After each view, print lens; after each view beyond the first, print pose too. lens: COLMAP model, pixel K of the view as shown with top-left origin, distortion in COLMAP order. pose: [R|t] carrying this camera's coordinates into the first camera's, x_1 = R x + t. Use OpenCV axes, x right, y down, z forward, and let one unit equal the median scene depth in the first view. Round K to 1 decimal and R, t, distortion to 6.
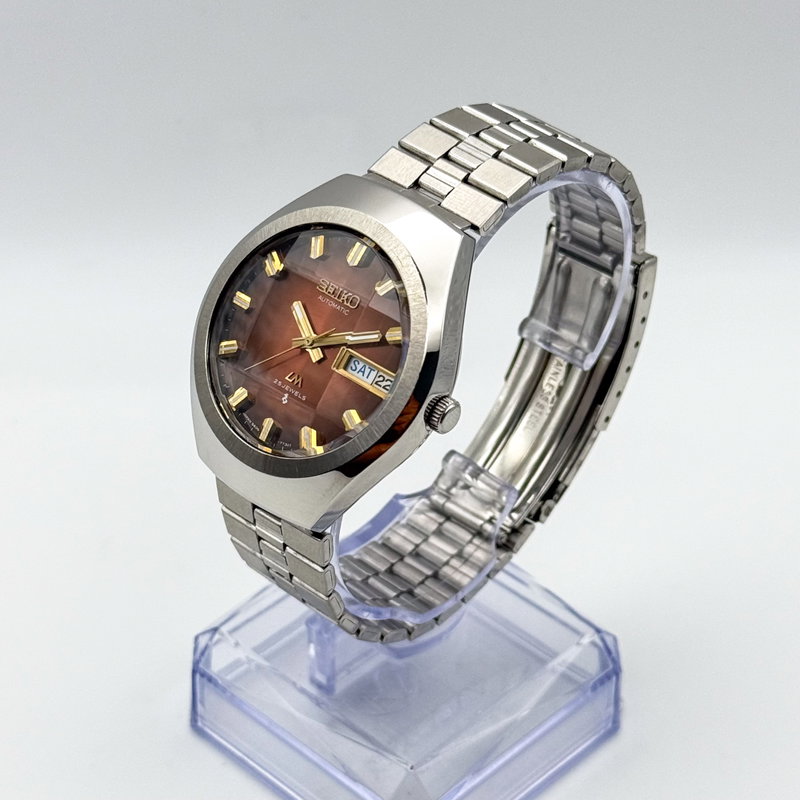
lens RADIAL K [[1980.1, 0, 400.0], [0, 1980.1, 400.0], [0, 0, 1]] dist [-0.023439, -0.204002]
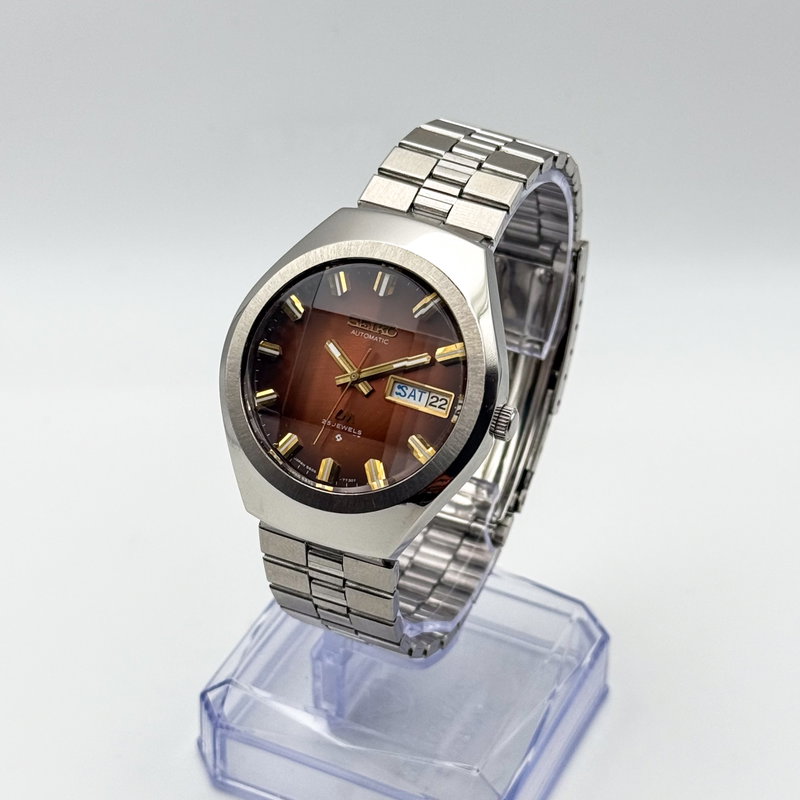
lens RADIAL K [[1980.1, 0, 400.0], [0, 1980.1, 400.0], [0, 0, 1]] dist [-0.023439, -0.204002]
pose [[0.955479, -0.180033, 0.233770, -0.250845], [0.179925, 0.983435, 0.021974, -0.034129], [-0.233853, 0.021066, 0.972044, 0.010223]]
